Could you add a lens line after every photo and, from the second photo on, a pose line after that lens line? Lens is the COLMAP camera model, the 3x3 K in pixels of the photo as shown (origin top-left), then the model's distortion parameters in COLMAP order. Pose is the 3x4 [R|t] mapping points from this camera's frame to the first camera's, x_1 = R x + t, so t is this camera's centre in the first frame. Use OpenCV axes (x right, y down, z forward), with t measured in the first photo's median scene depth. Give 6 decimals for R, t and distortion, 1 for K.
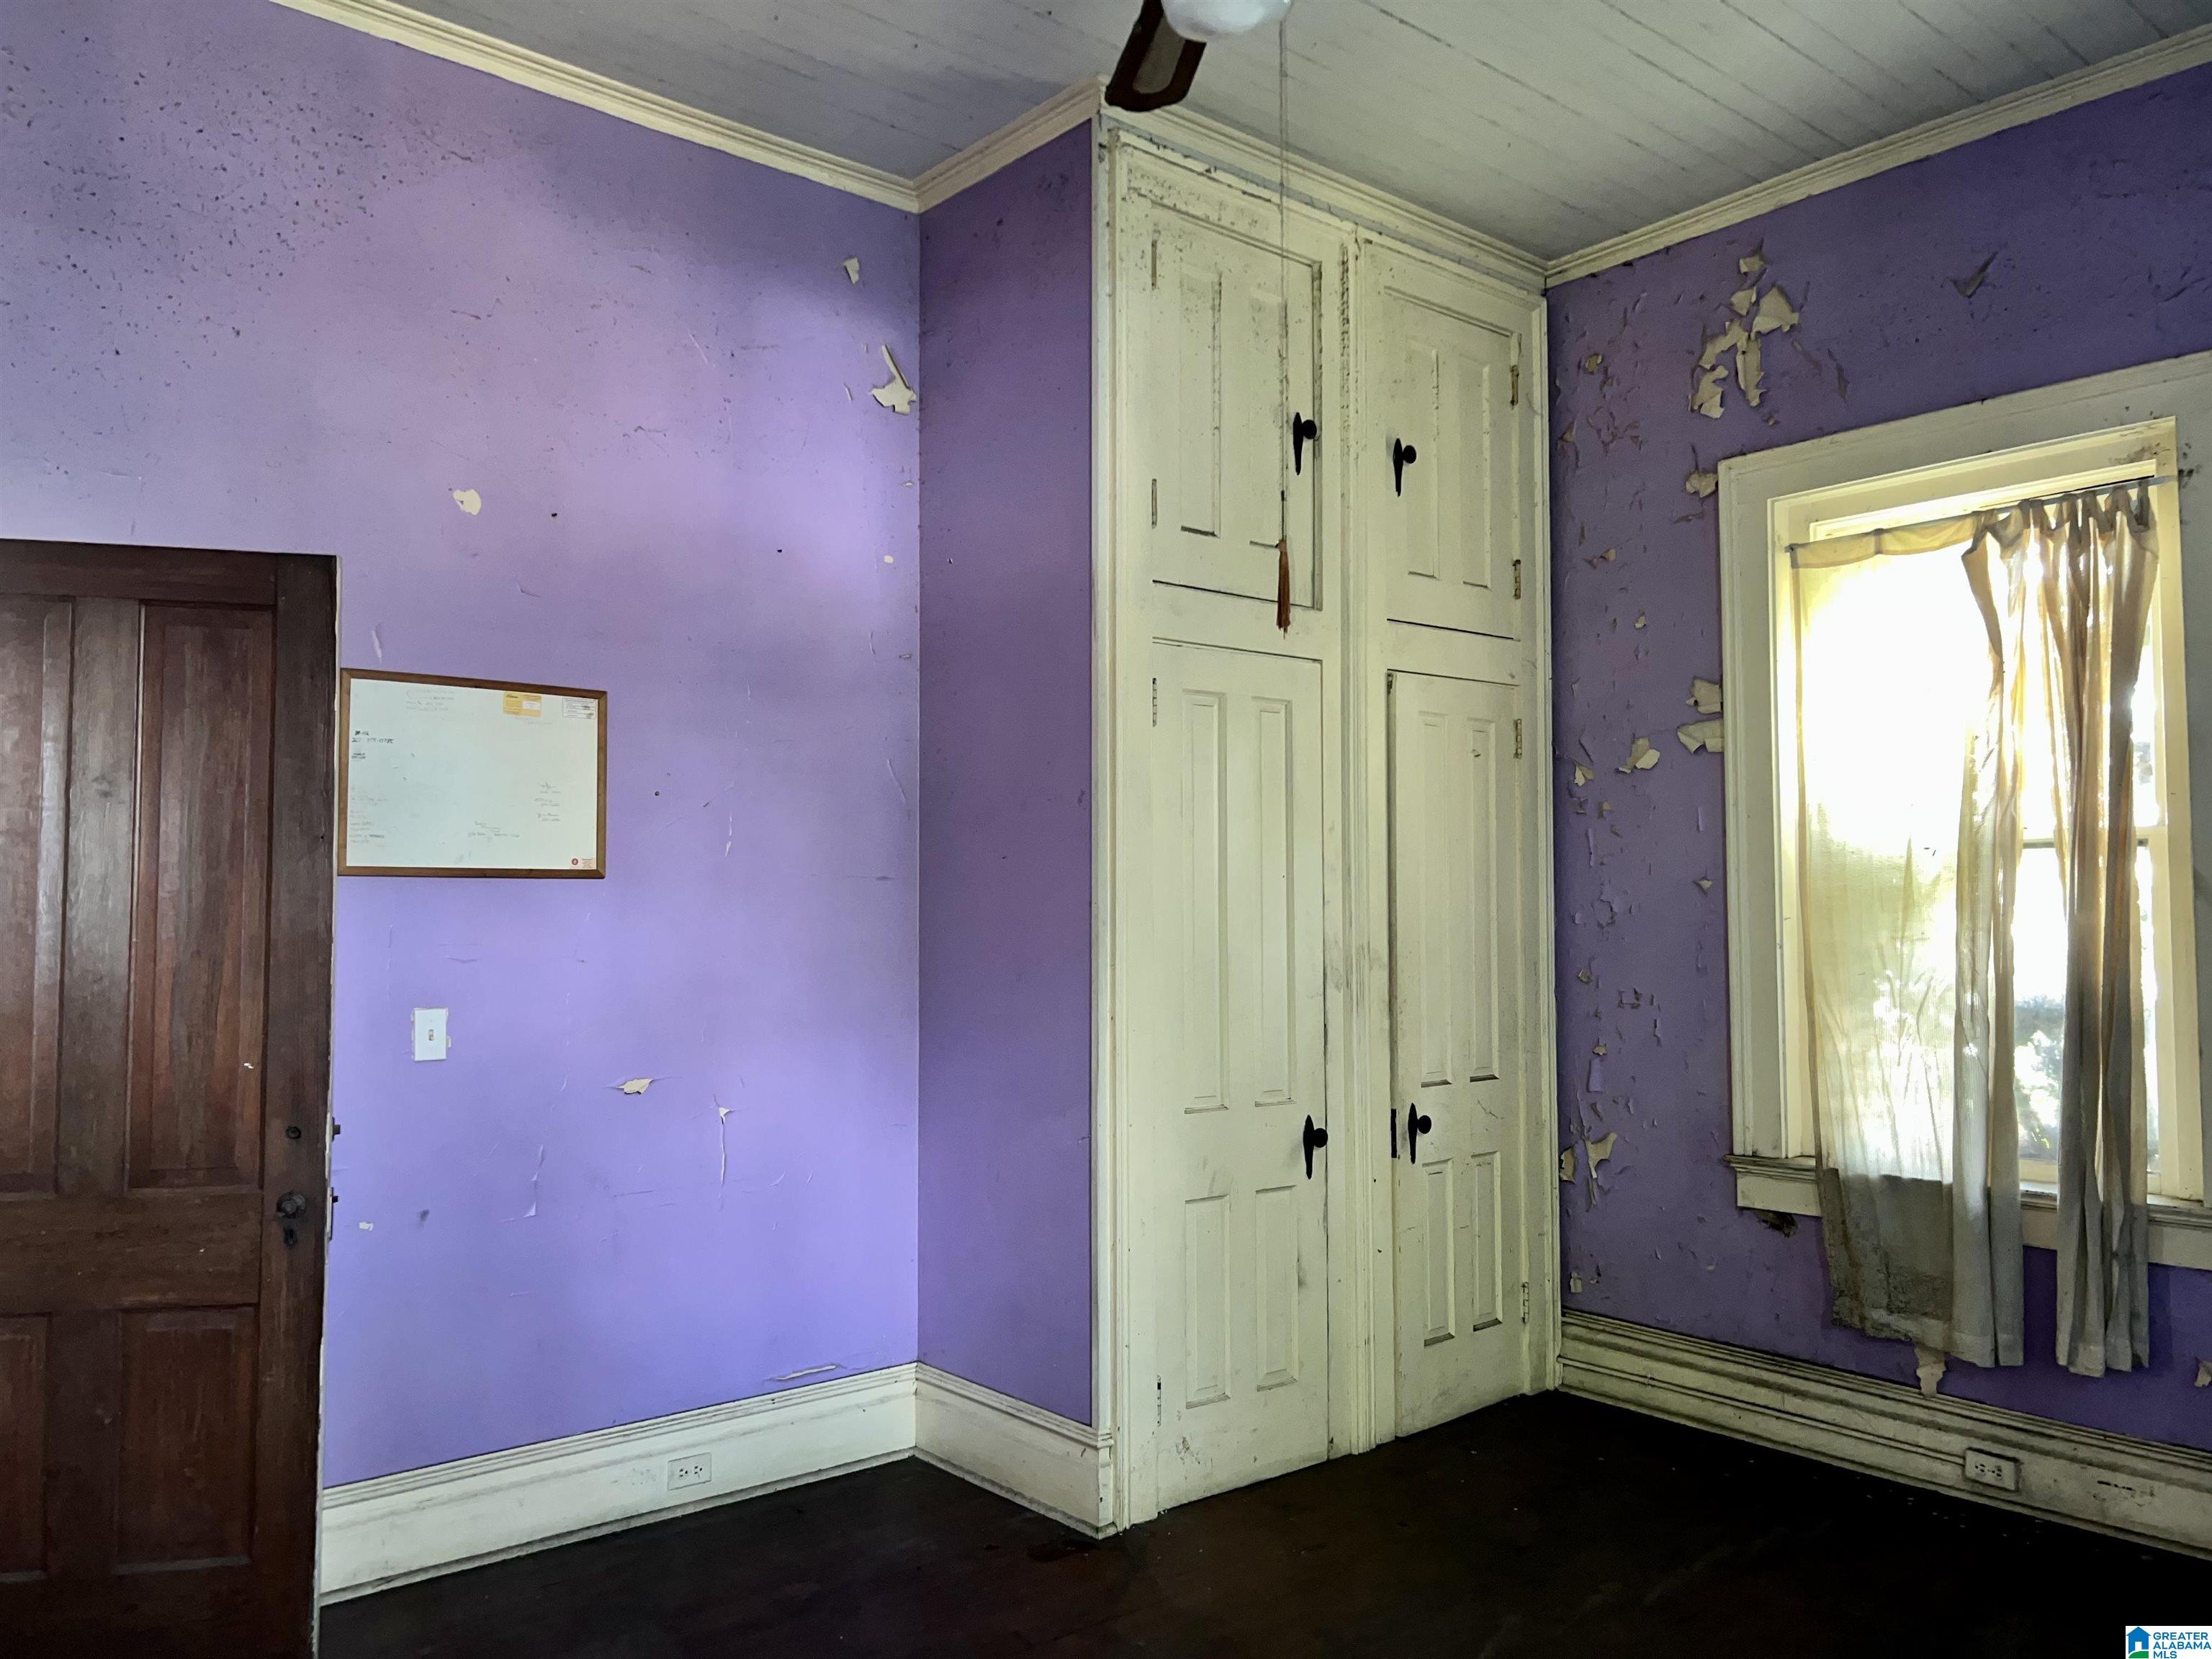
lens RADIAL K [[1655.6, 0, 1106.0], [0, 1655.6, 829.5], [0, 0, 1]] dist [0.004086, 0.007104]
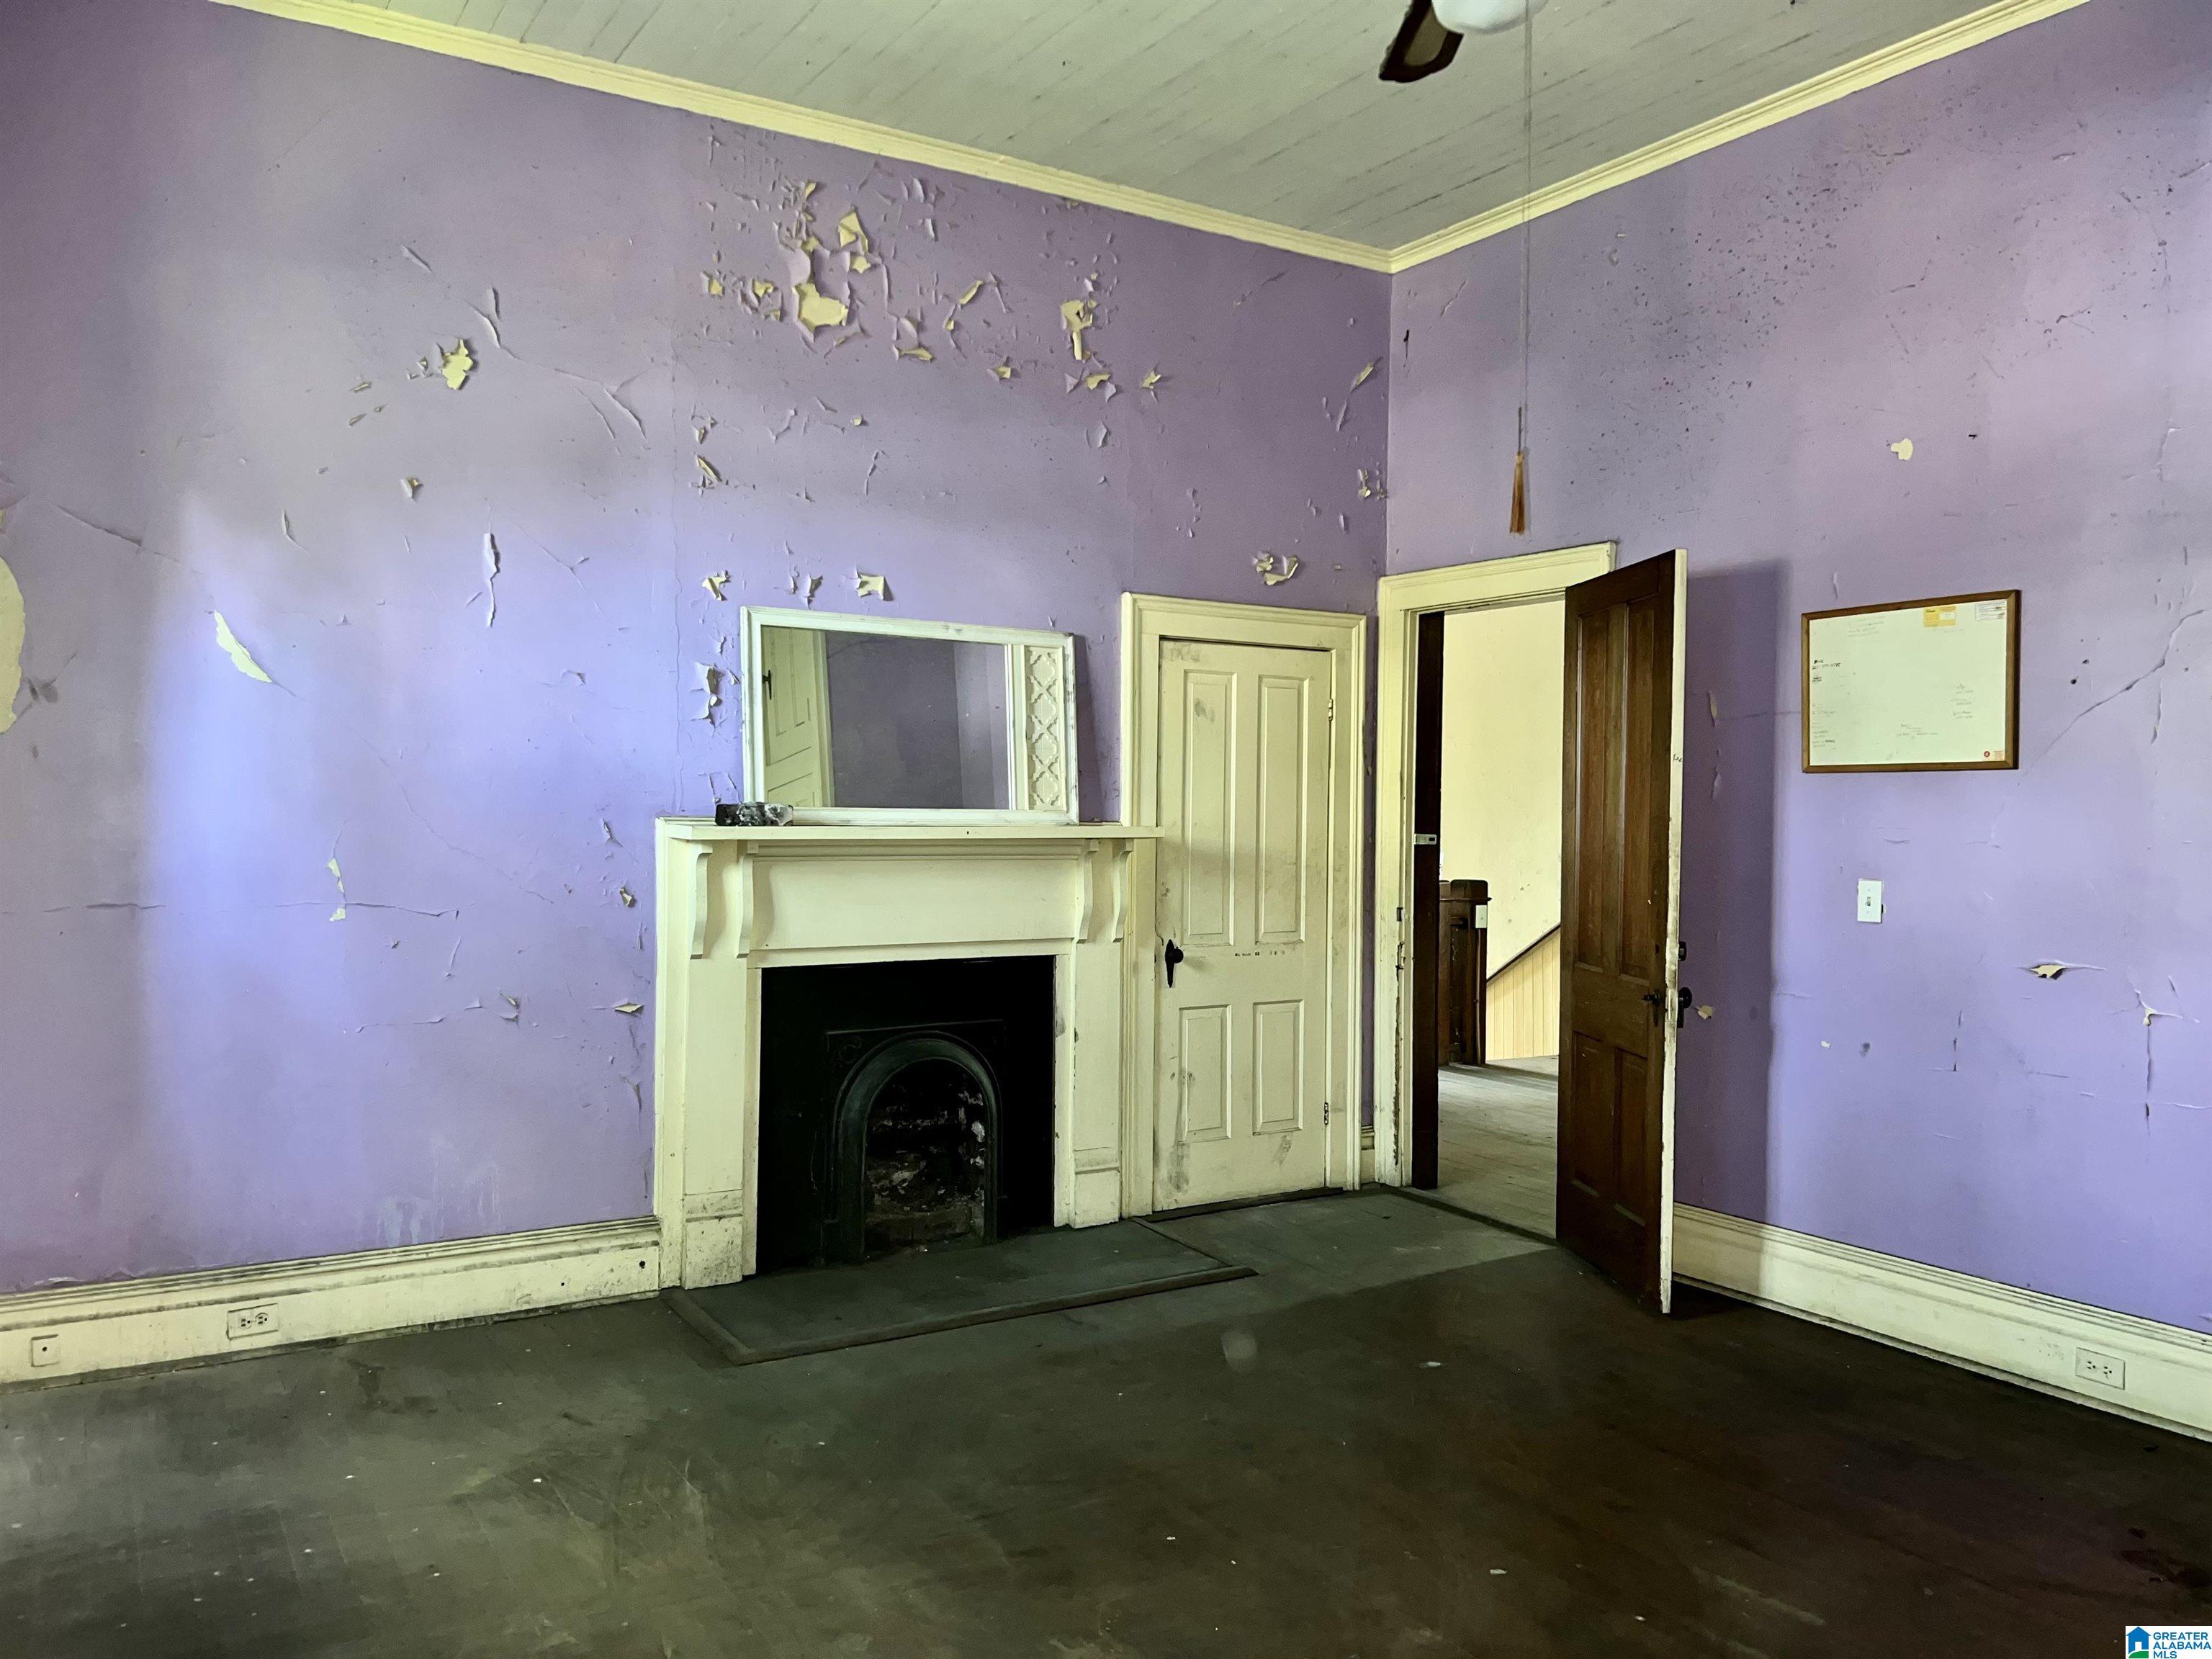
lens RADIAL K [[1707.4, 0, 1106.0], [0, 1707.4, 829.5], [0, 0, 1]] dist [-0.003083, -0.004314]
pose [[-0.169672, 0.008478, -0.985464, 0.884351], [0.039689, 0.999211, 0.001763, 0.044389], [0.984701, -0.038813, -0.169874, 0.632879]]
